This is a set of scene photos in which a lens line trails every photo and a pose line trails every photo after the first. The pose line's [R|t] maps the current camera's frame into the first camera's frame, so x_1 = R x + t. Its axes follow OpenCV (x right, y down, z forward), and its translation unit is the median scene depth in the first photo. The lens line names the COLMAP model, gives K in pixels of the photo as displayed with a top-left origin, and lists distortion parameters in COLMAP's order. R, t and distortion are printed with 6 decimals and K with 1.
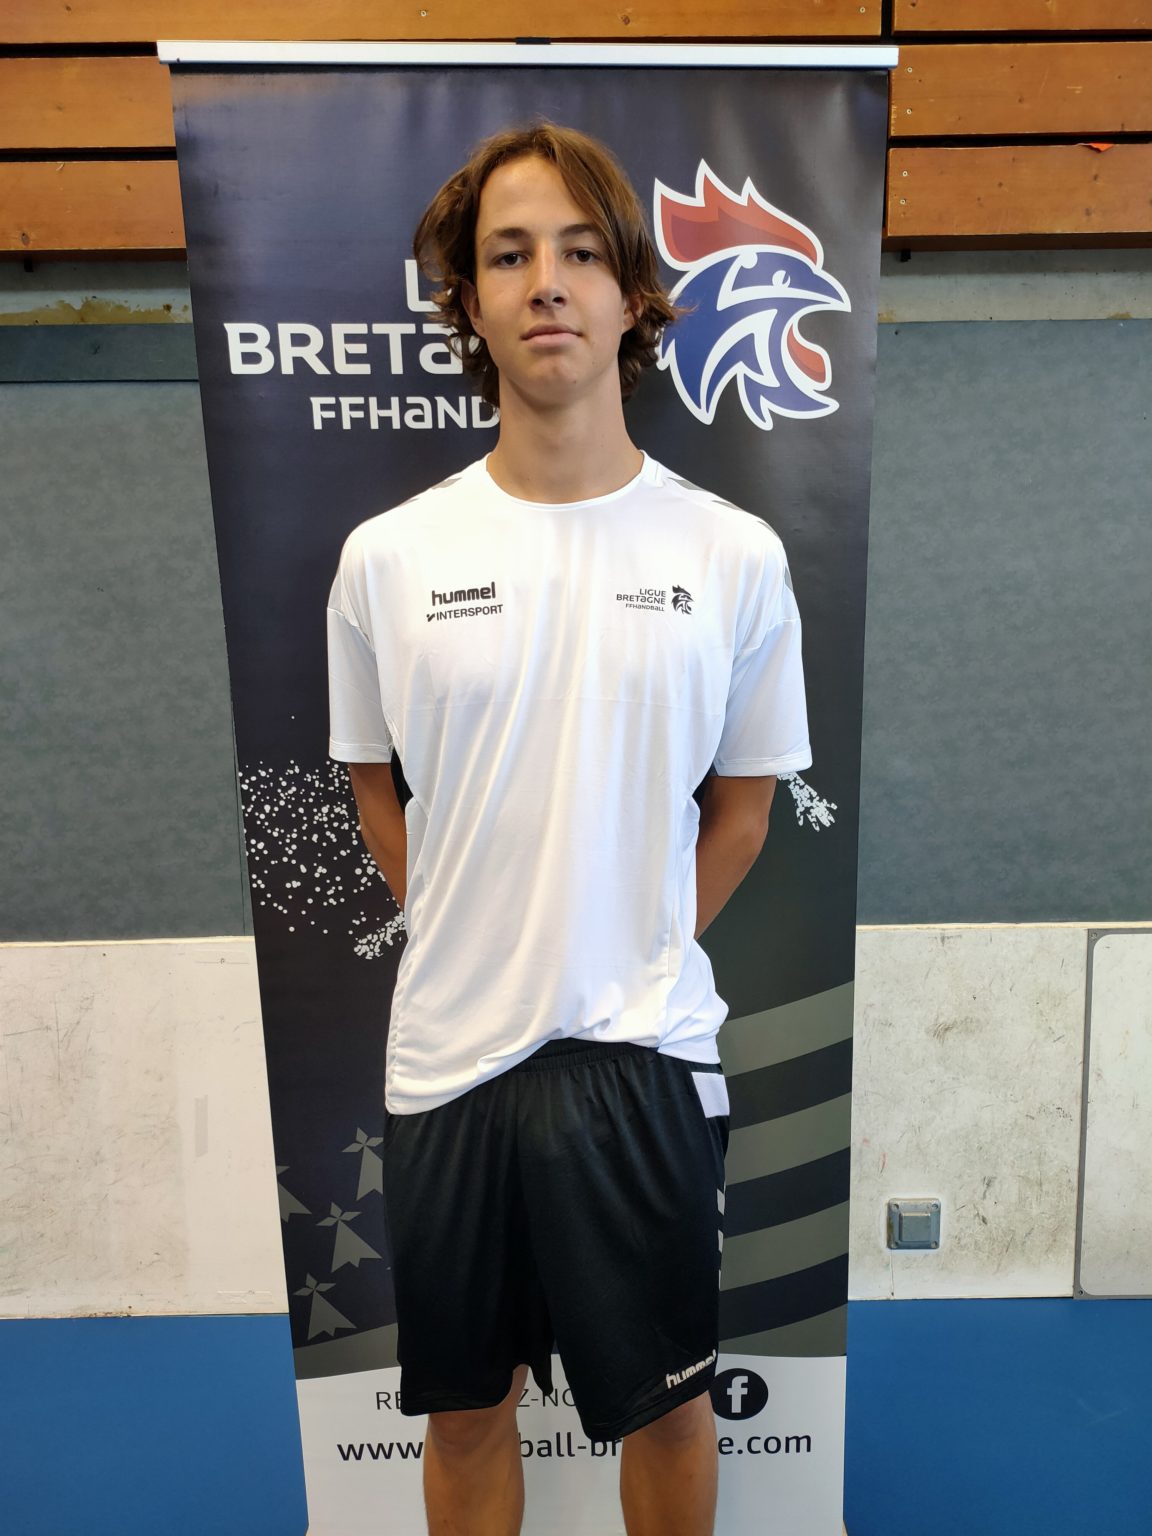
lens RADIAL K [[1174.7, 0, 580.1], [0, 1174.7, 772.9], [0, 0, 1]] dist [0.062297, -0.080275]
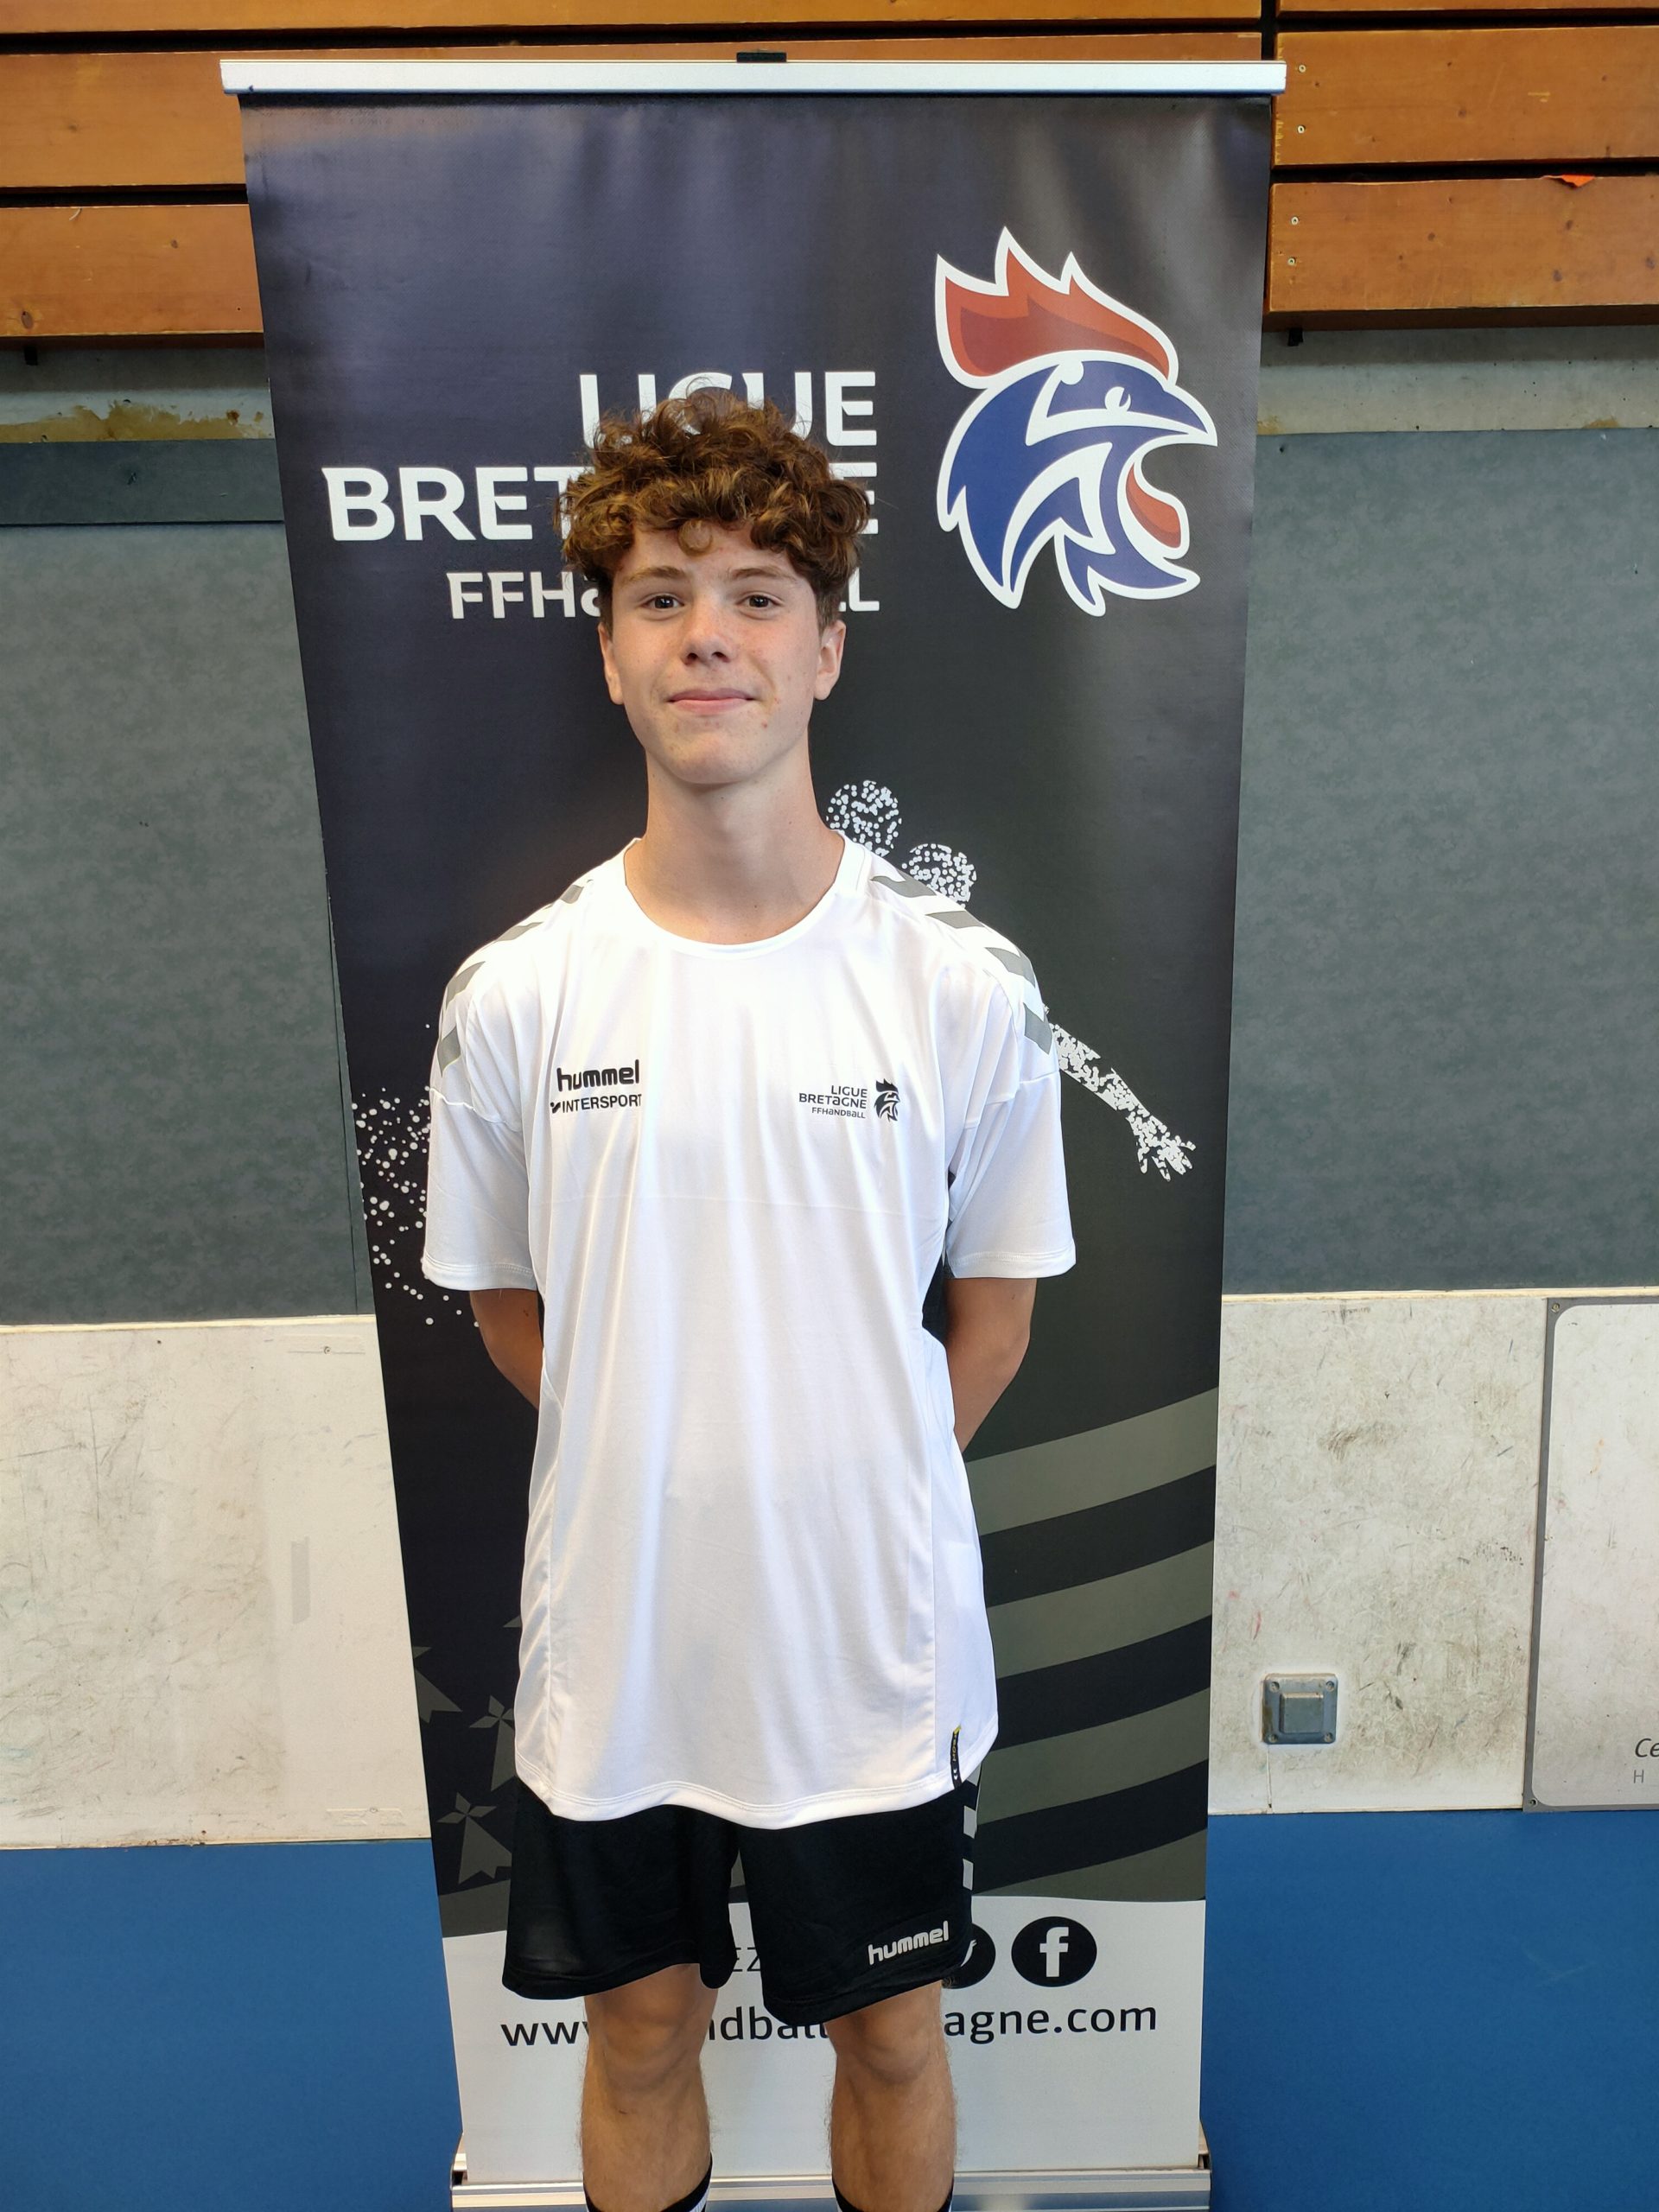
lens RADIAL K [[1686.0, 0, 834.0], [0, 1686.0, 1112.6], [0, 0, 1]] dist [0.065963, -0.085153]
pose [[0.999976, -0.005122, 0.004557, -0.003717], [0.004953, 0.999323, 0.036443, -0.026924], [-0.004741, -0.036419, 0.999325, -0.016539]]
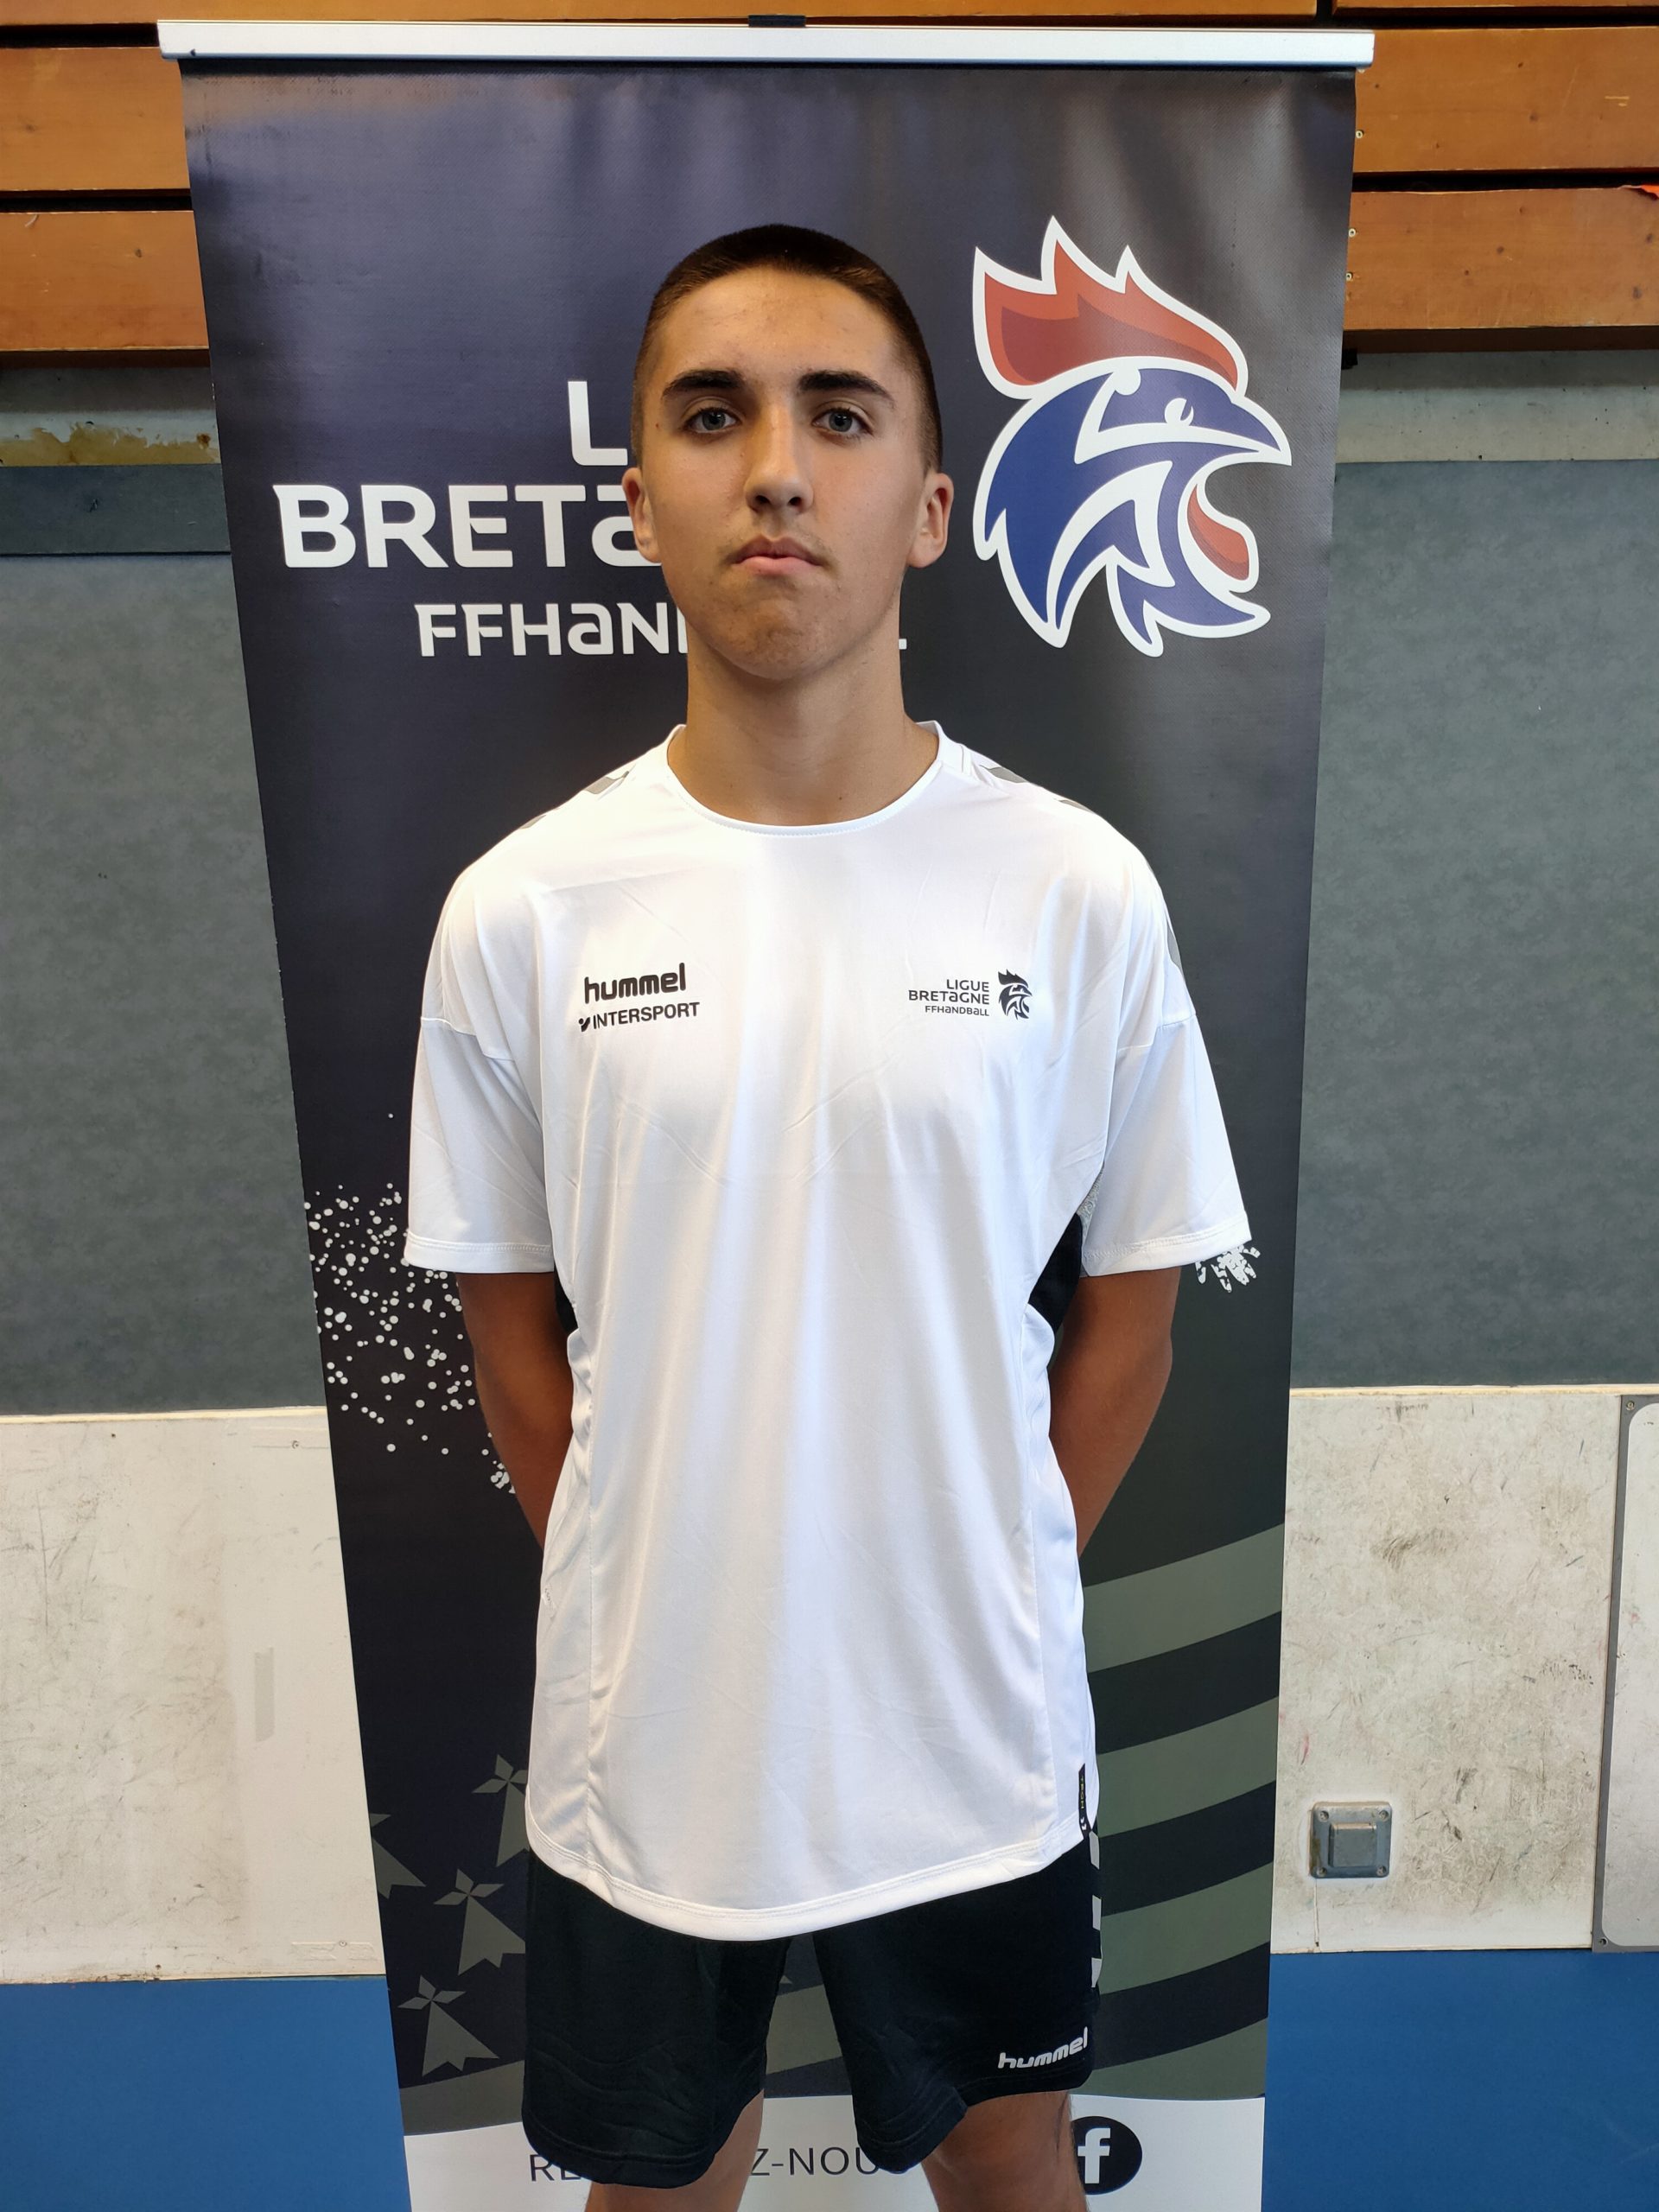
lens RADIAL K [[1696.0, 0, 836.3], [0, 1696.0, 1116.9], [0, 0, 1]] dist [0.065885, -0.084078]
pose [[0.999998, -0.000084, 0.002041, -0.008435], [0.000054, 0.999889, 0.014905, -0.051974], [-0.002042, -0.014905, 0.999887, 0.085618]]
